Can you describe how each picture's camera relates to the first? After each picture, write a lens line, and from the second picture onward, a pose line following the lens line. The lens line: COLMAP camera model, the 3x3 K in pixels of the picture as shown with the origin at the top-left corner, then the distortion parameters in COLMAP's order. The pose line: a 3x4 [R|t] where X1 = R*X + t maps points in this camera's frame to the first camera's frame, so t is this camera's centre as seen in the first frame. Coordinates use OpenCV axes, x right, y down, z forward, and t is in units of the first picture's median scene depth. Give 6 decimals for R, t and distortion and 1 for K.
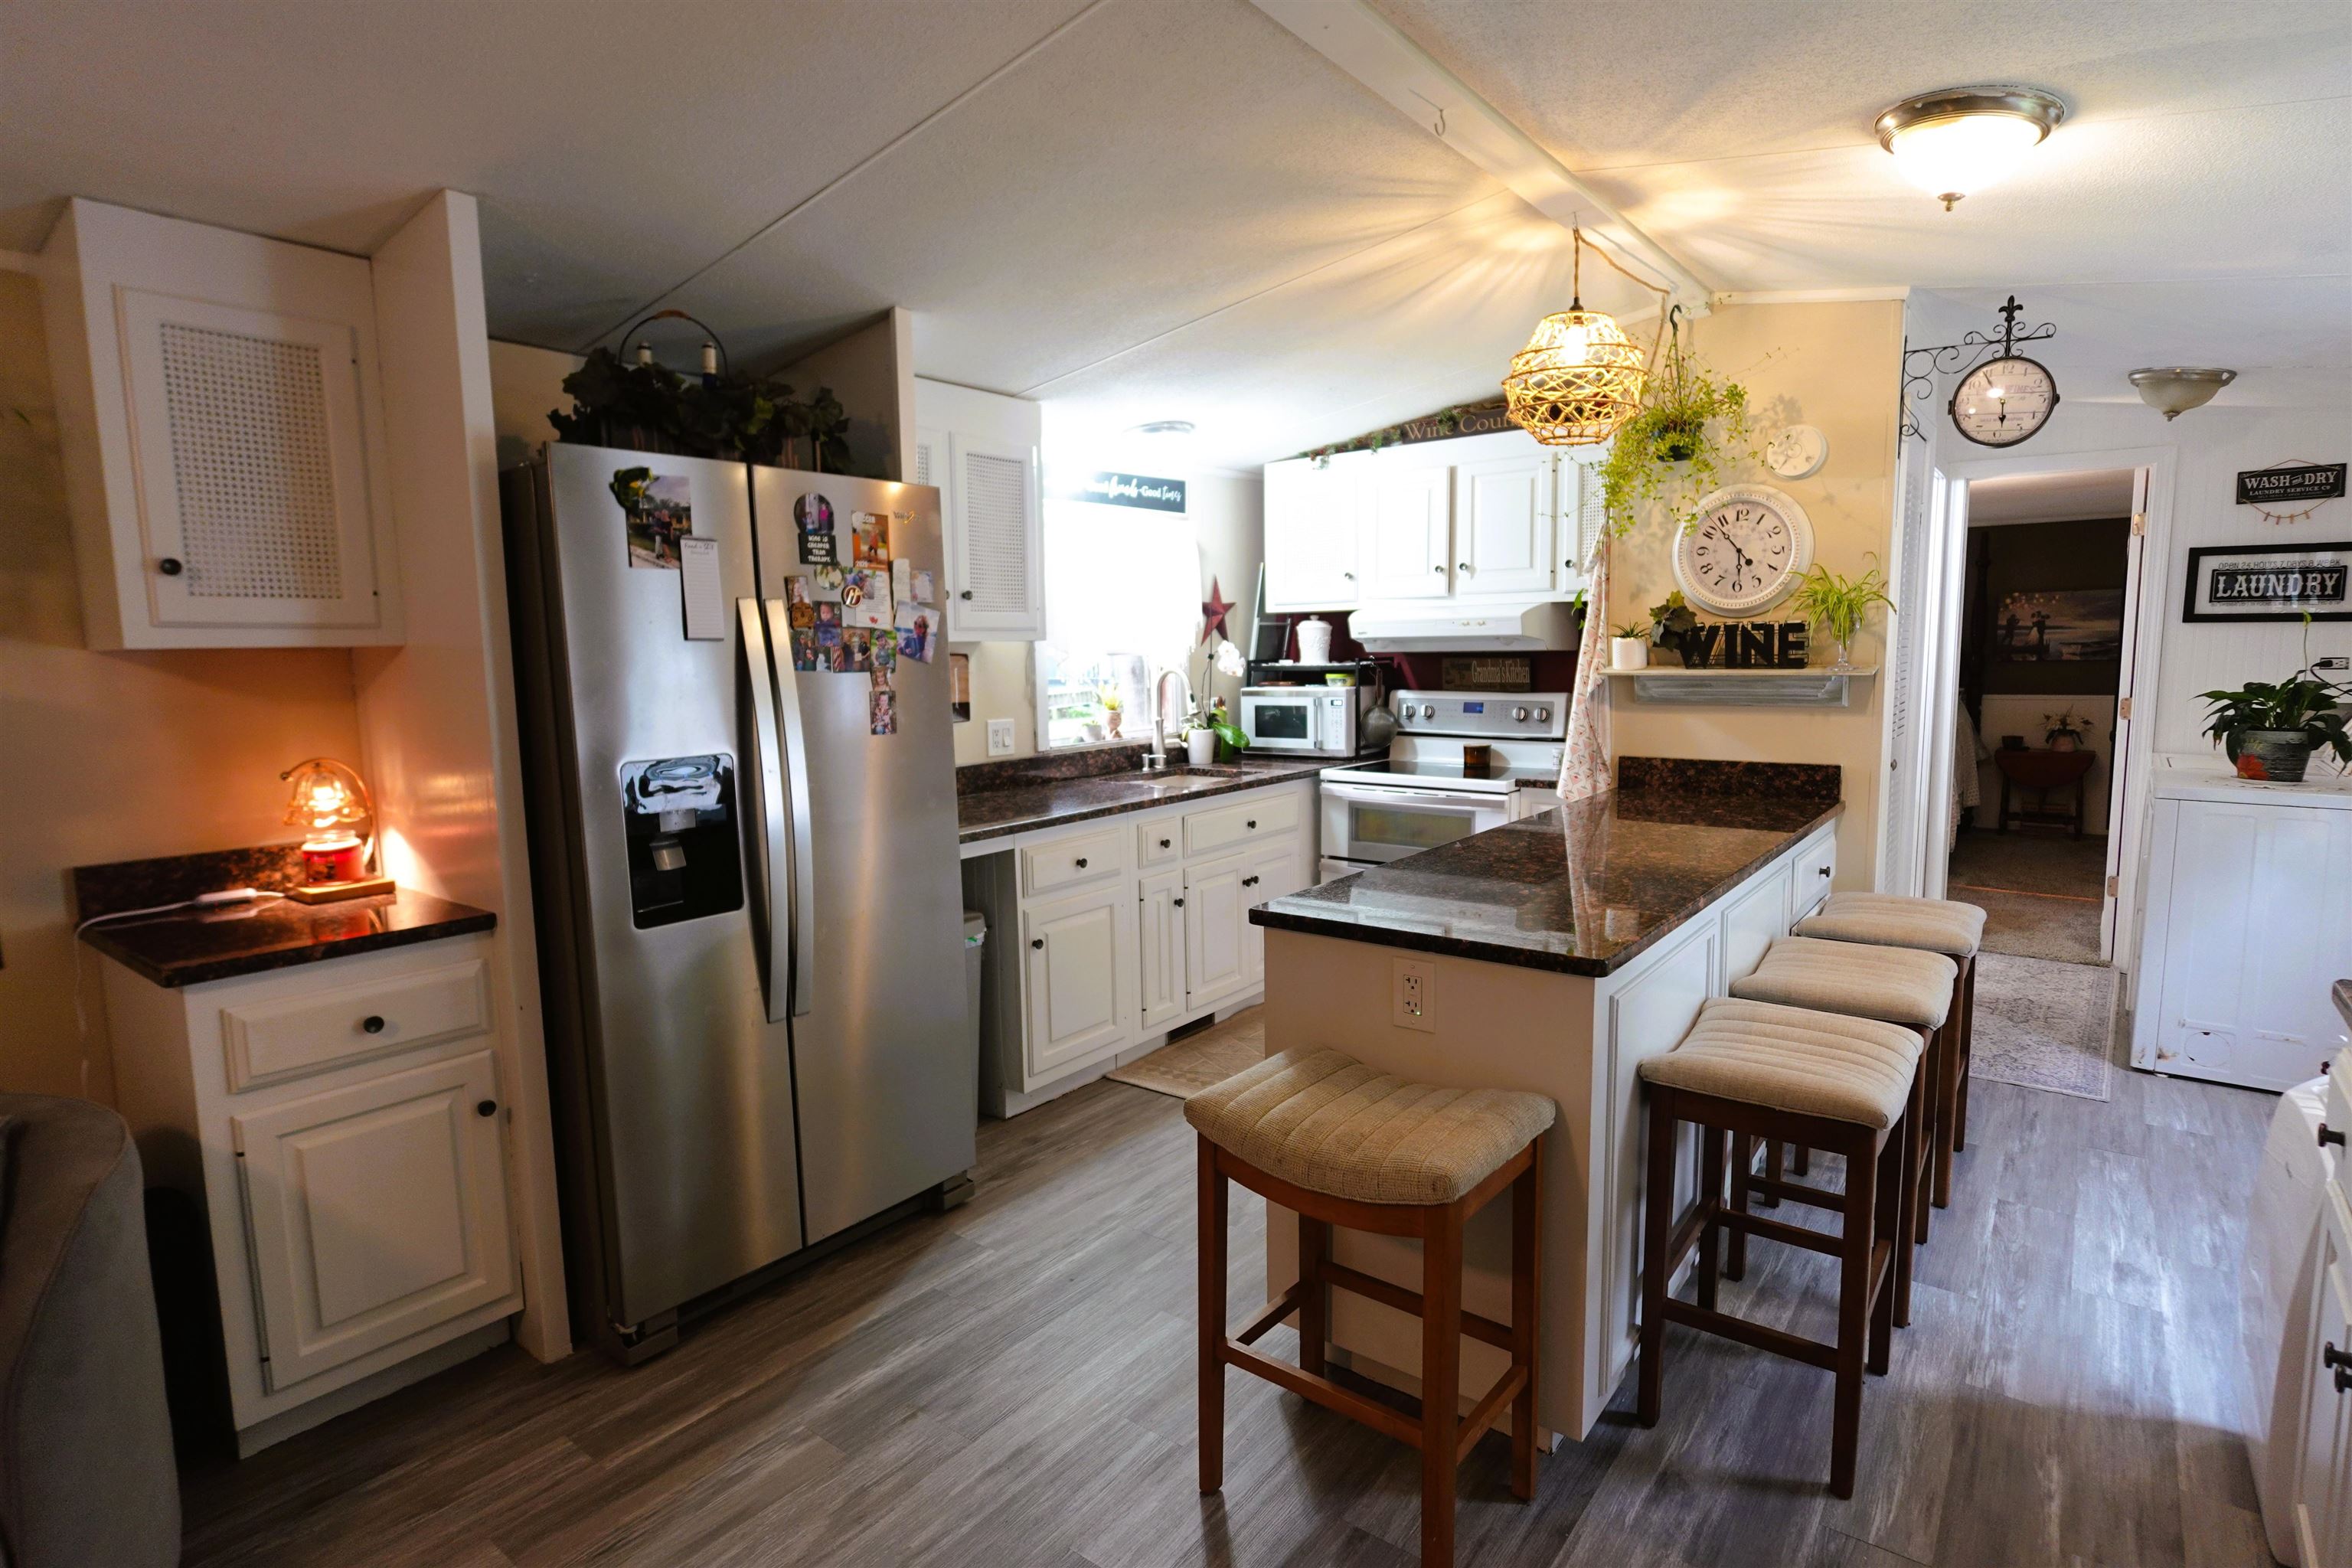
lens RADIAL K [[1191.5, 0, 1176.0], [0, 1191.5, 784.0], [0, 0, 1]] dist [-0.000582, 0.000307]
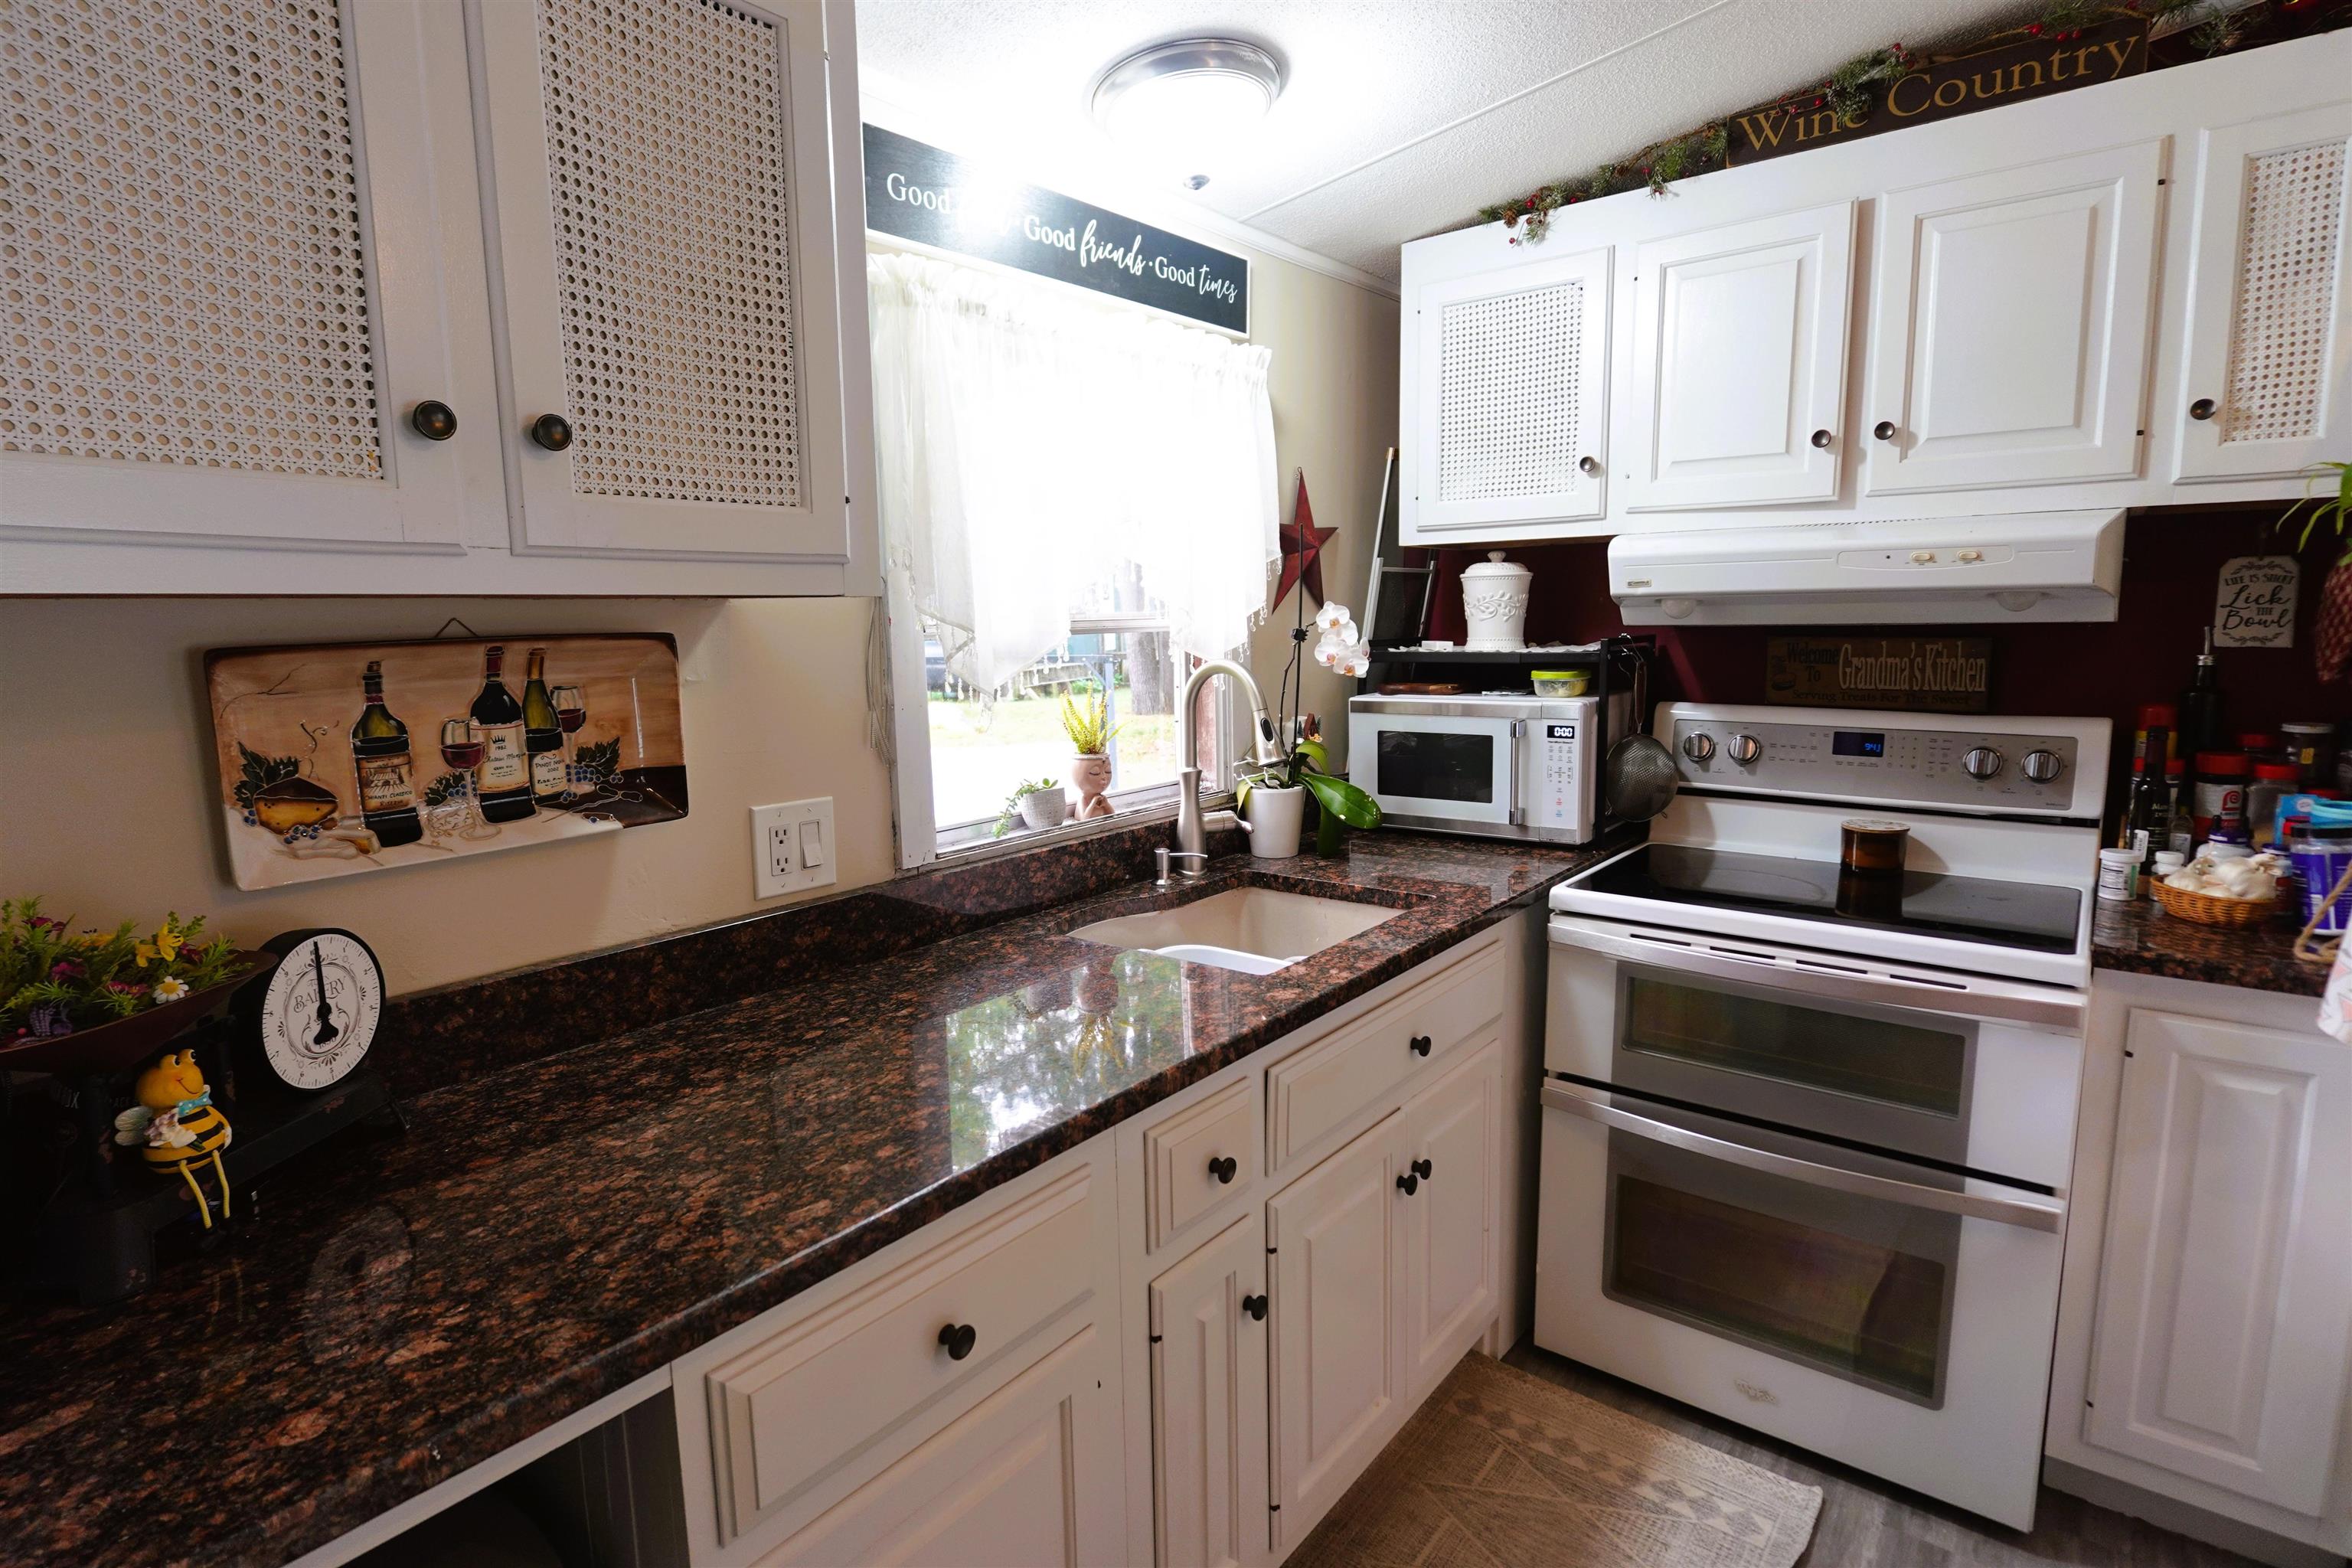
lens RADIAL K [[1191.5, 0, 1176.0], [0, 1191.5, 784.0], [0, 0, 1]] dist [-0.000582, 0.000307]
pose [[0.999981, 0.001607, -0.005932, -0.016855], [-0.001447, 0.999634, 0.027015, -0.060301], [0.005974, -0.027006, 0.999617, 0.525298]]
